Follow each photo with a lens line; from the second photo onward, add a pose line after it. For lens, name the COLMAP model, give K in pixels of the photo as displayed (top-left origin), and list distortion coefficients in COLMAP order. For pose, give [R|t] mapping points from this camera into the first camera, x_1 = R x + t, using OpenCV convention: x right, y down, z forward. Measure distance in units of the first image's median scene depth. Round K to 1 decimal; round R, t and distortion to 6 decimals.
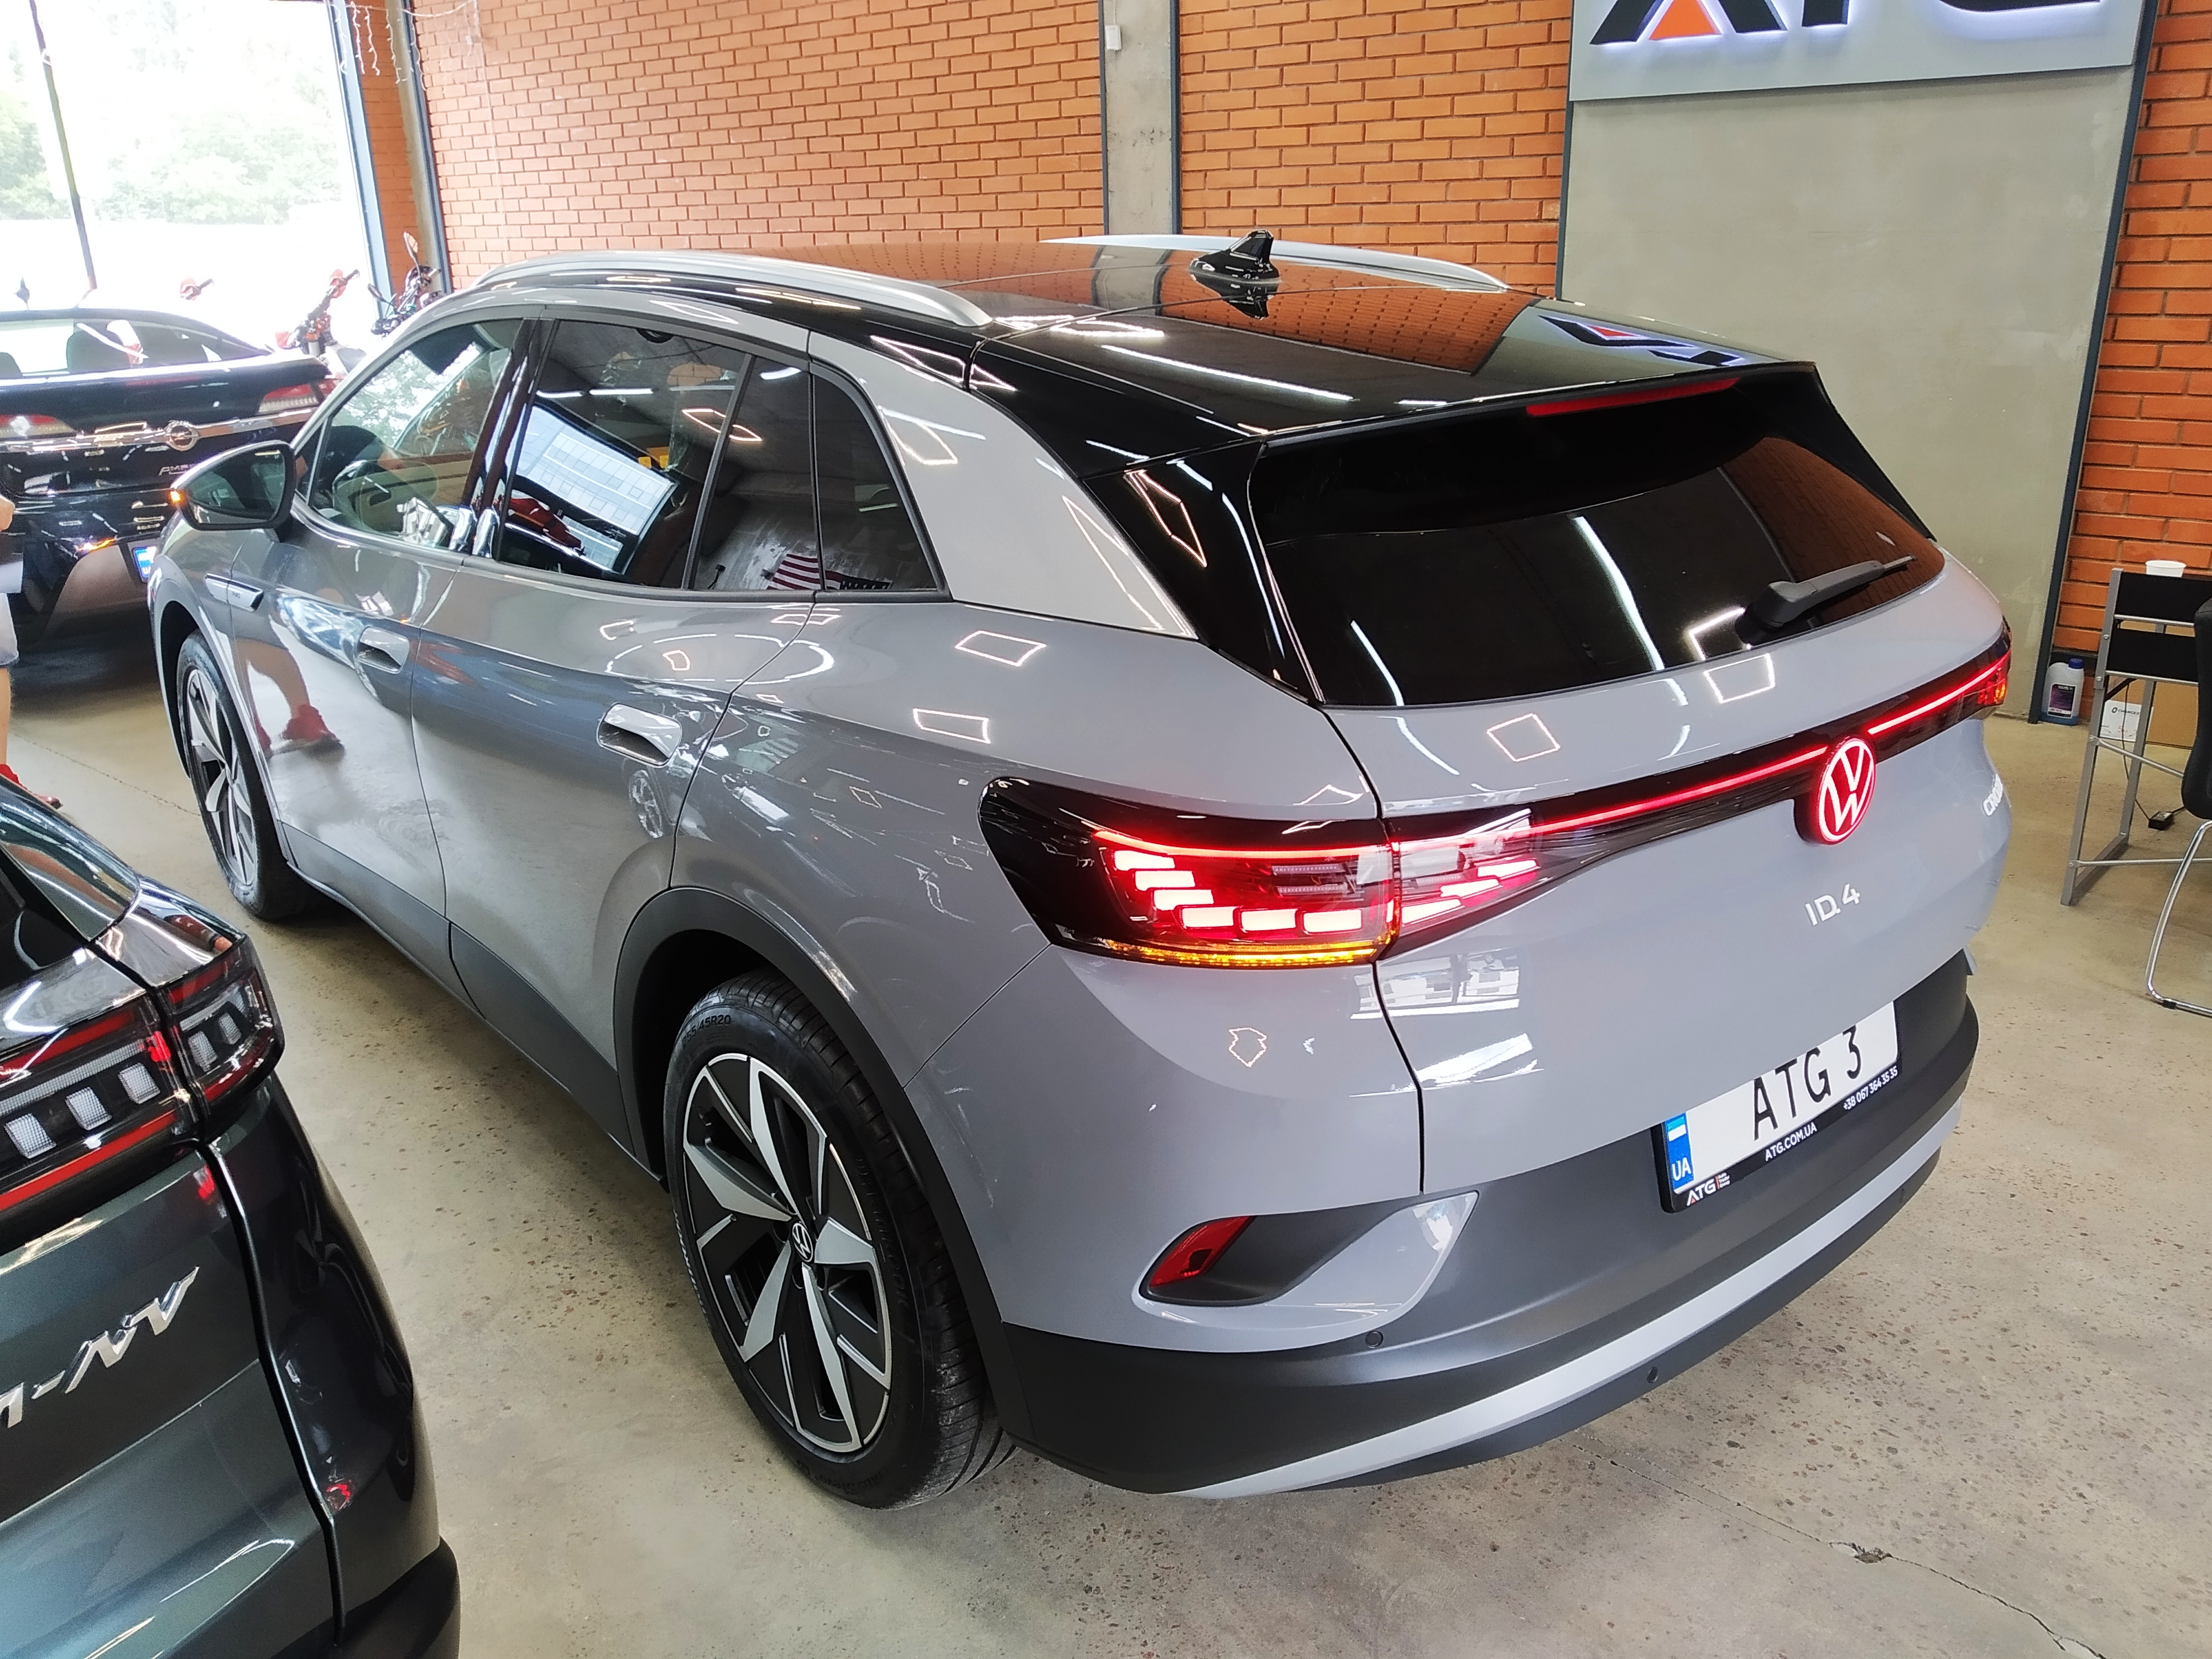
lens RADIAL K [[1744.1, 0, 1106.0], [0, 1744.1, 829.5], [0, 0, 1]] dist [-0.000423, -0.047307]
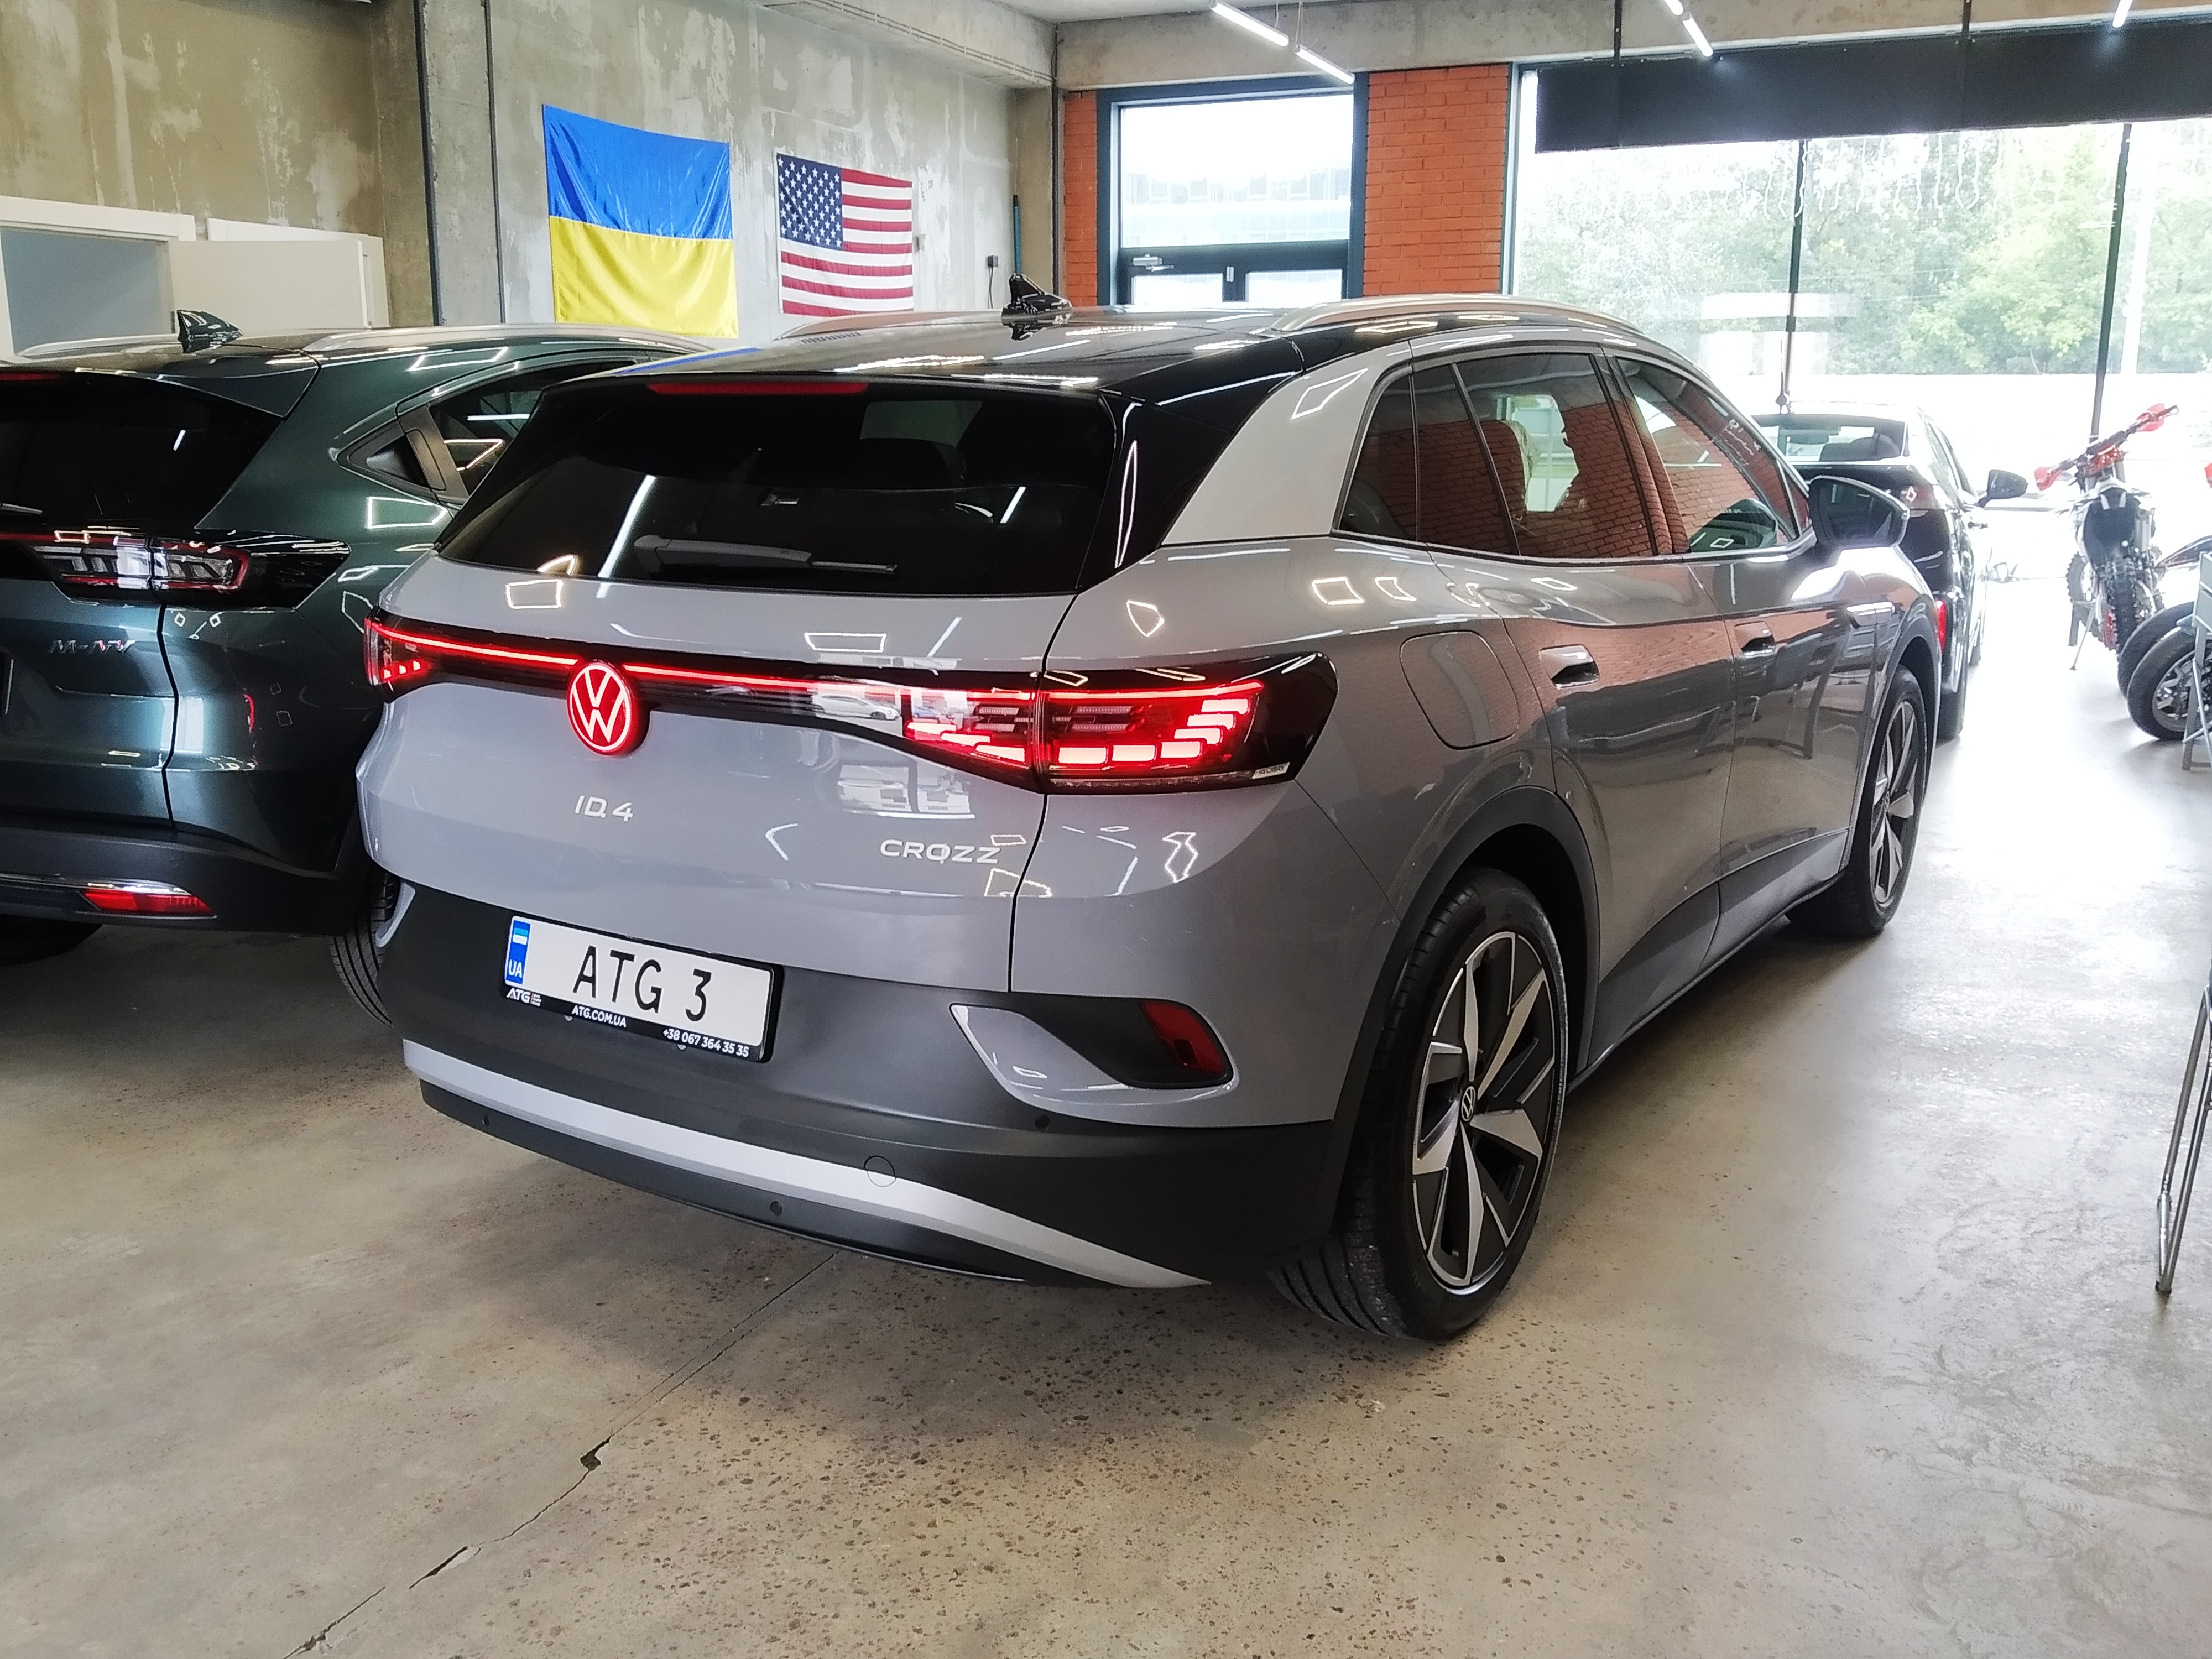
lens RADIAL K [[1938.8, 0, 1106.0], [0, 1938.8, 829.5], [0, 0, 1]] dist [-0.012765, -0.030222]
pose [[0.282064, 0.216164, -0.934726, 1.689904], [-0.324023, 0.938502, 0.119260, -0.203395], [0.903022, 0.269234, 0.334760, 0.852713]]
